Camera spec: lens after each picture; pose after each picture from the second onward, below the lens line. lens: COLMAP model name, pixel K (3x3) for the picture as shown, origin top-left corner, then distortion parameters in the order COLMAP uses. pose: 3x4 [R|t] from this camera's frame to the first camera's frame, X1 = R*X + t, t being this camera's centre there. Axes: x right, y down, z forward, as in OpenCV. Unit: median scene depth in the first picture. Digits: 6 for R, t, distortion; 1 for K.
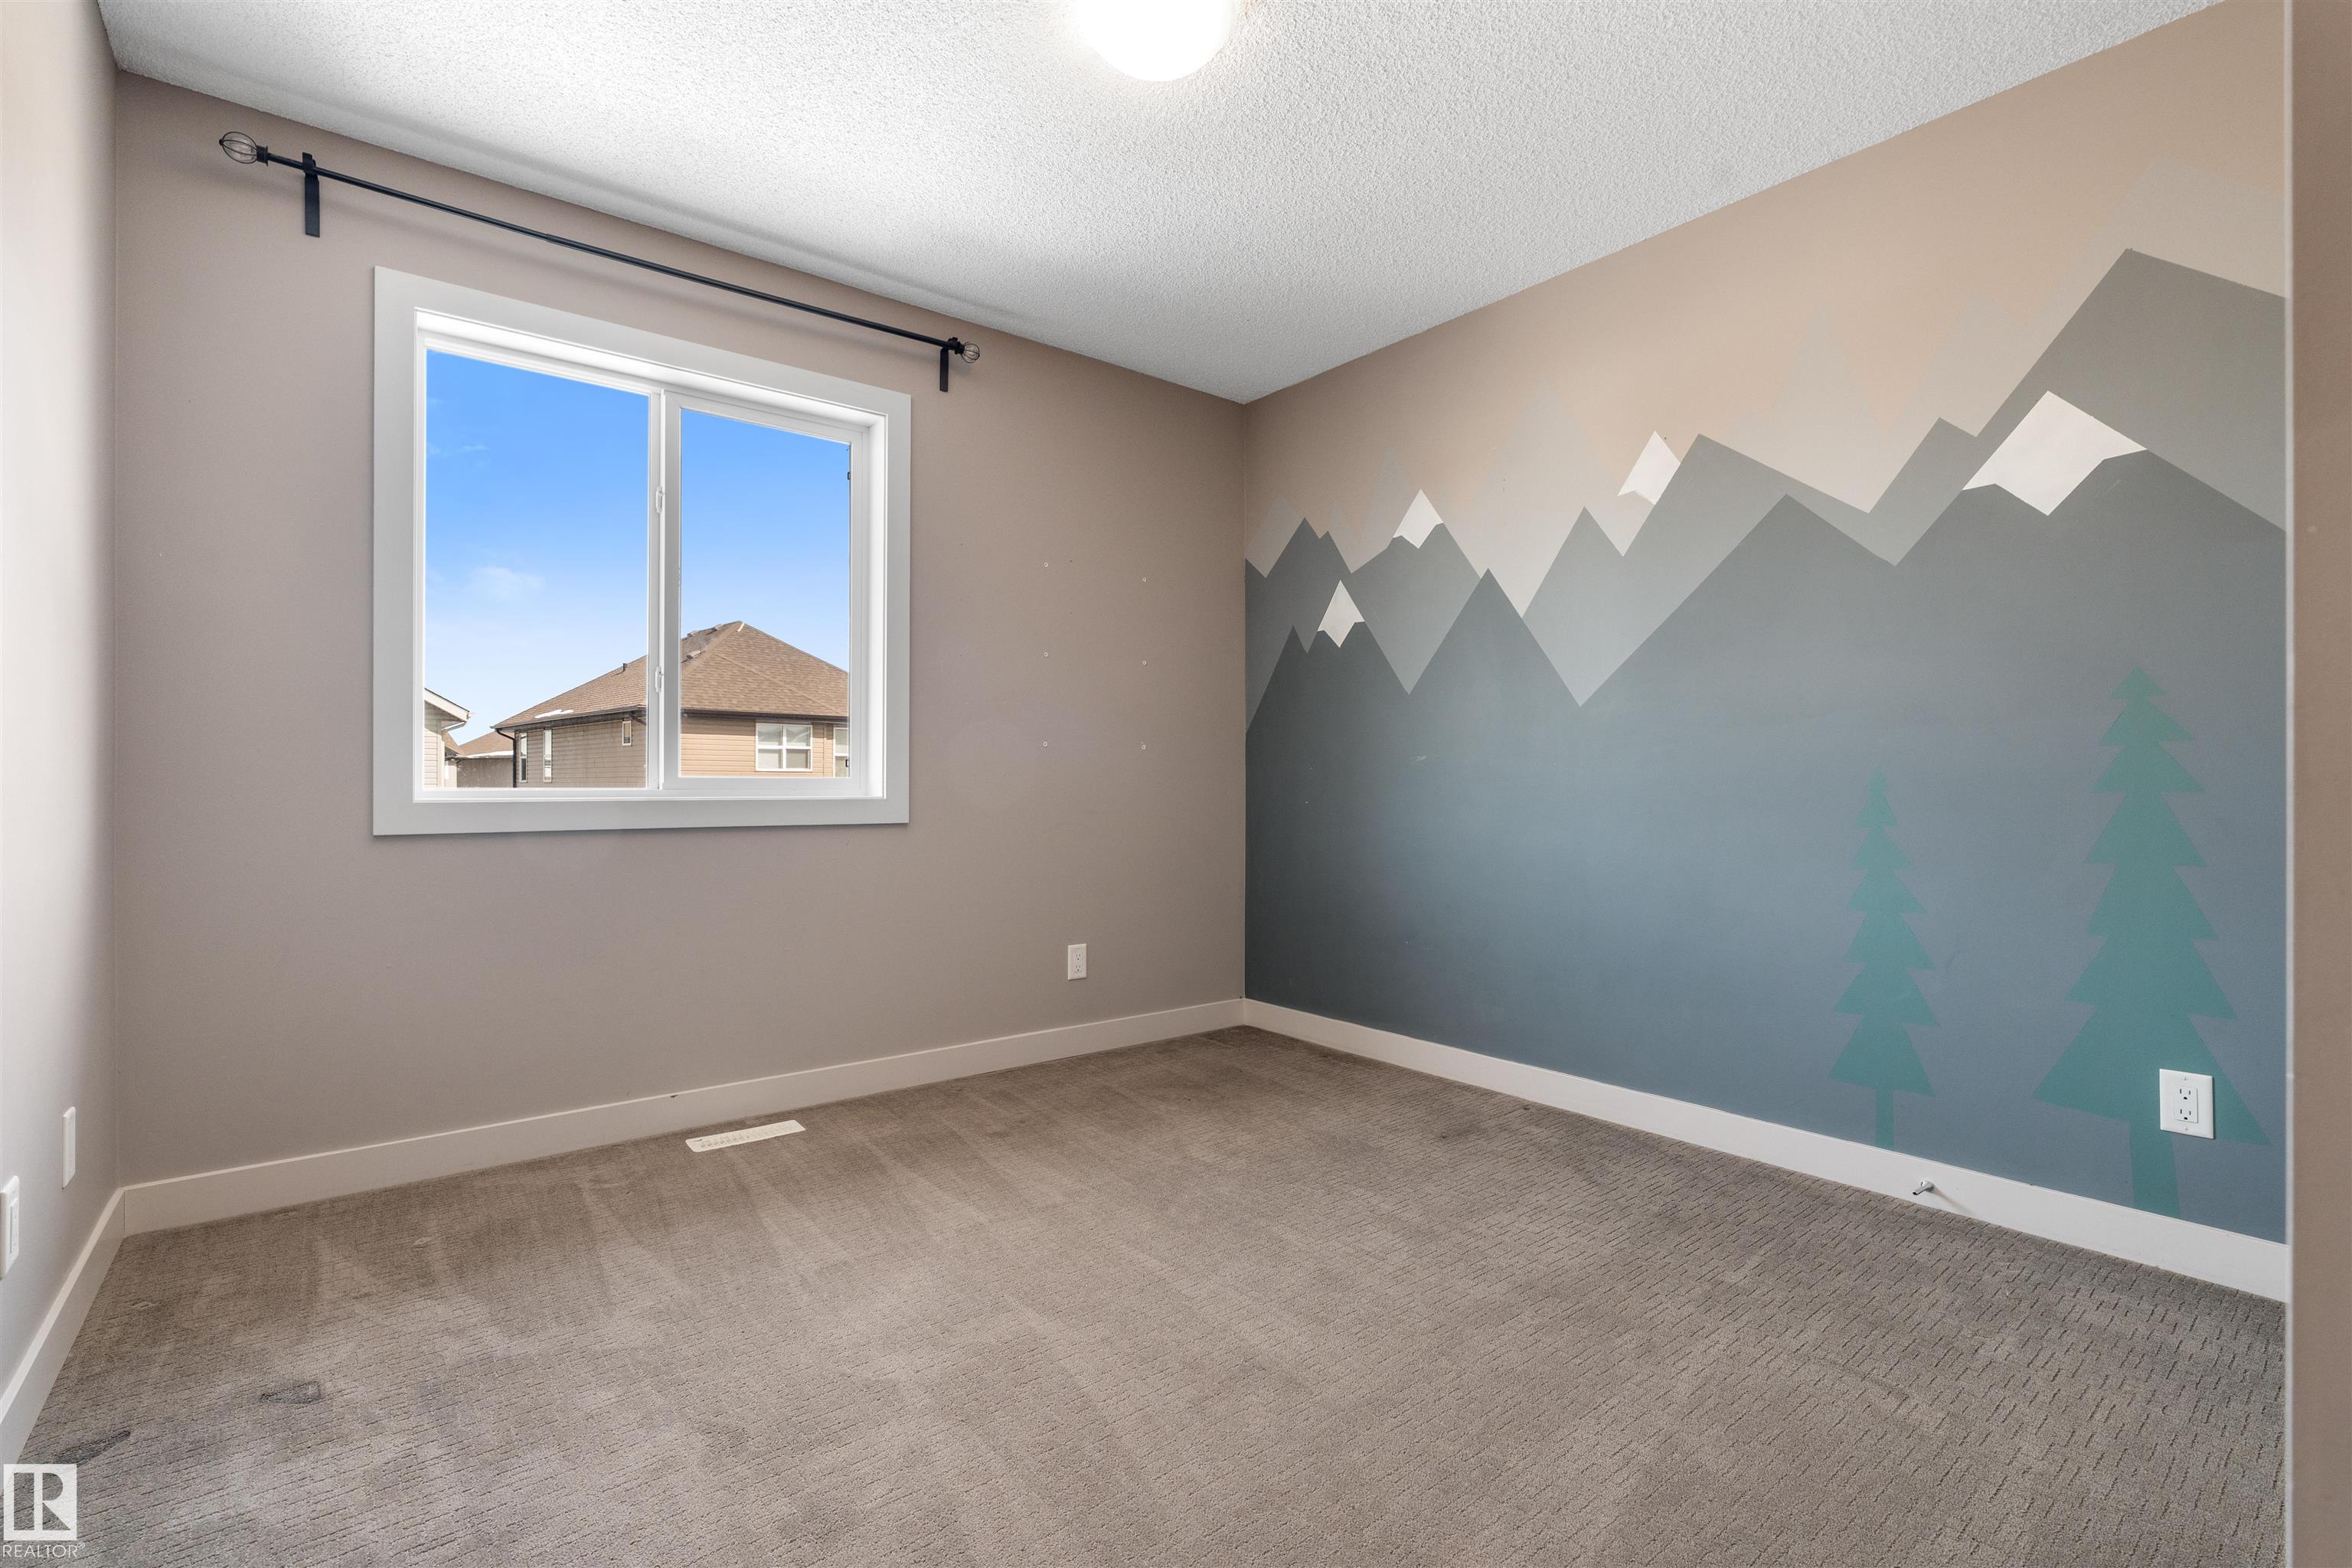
lens RADIAL K [[1052.2, 0, 1183.7], [0, 1052.2, 779.8], [0, 0, 1]] dist [-0.003563, 0.001102]
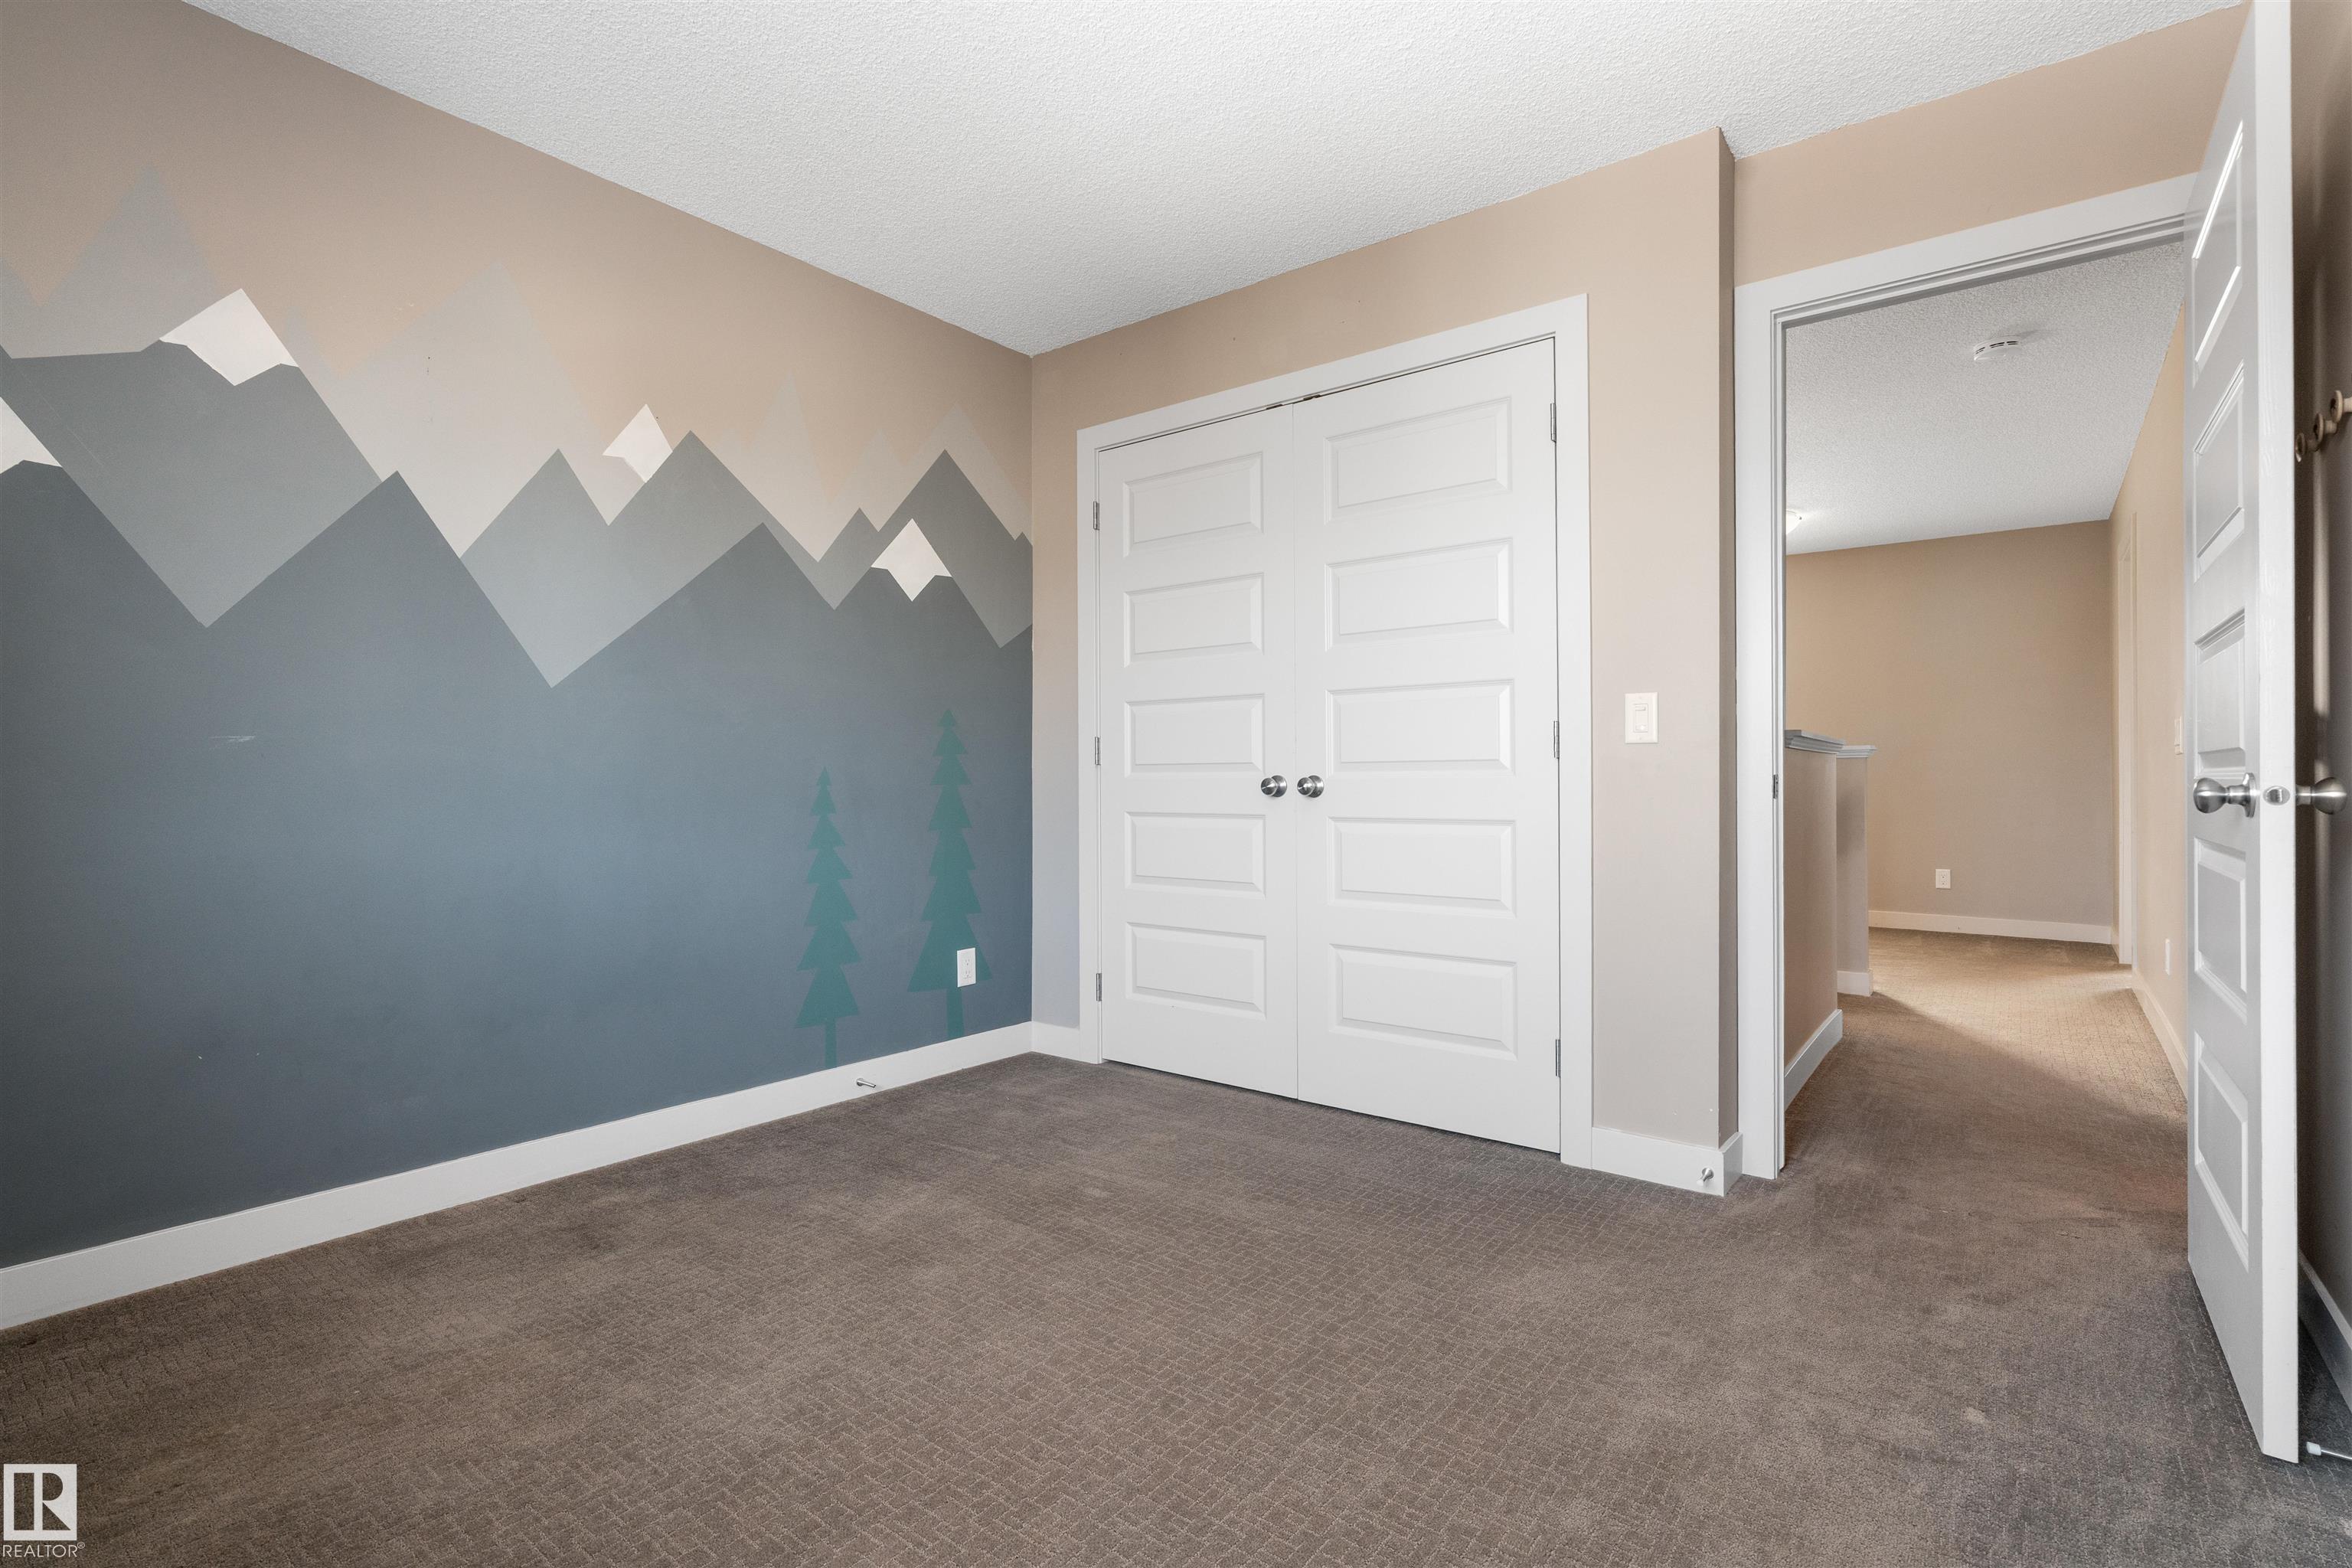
lens RADIAL K [[1052.2, 0, 1183.7], [0, 1052.2, 779.8], [0, 0, 1]] dist [-0.003563, 0.001102]
pose [[-0.212753, 0.003377, 0.977100, -0.597123], [0.000797, 0.999994, -0.003283, 0.006633], [-0.977106, 0.000080, -0.212754, 0.768562]]
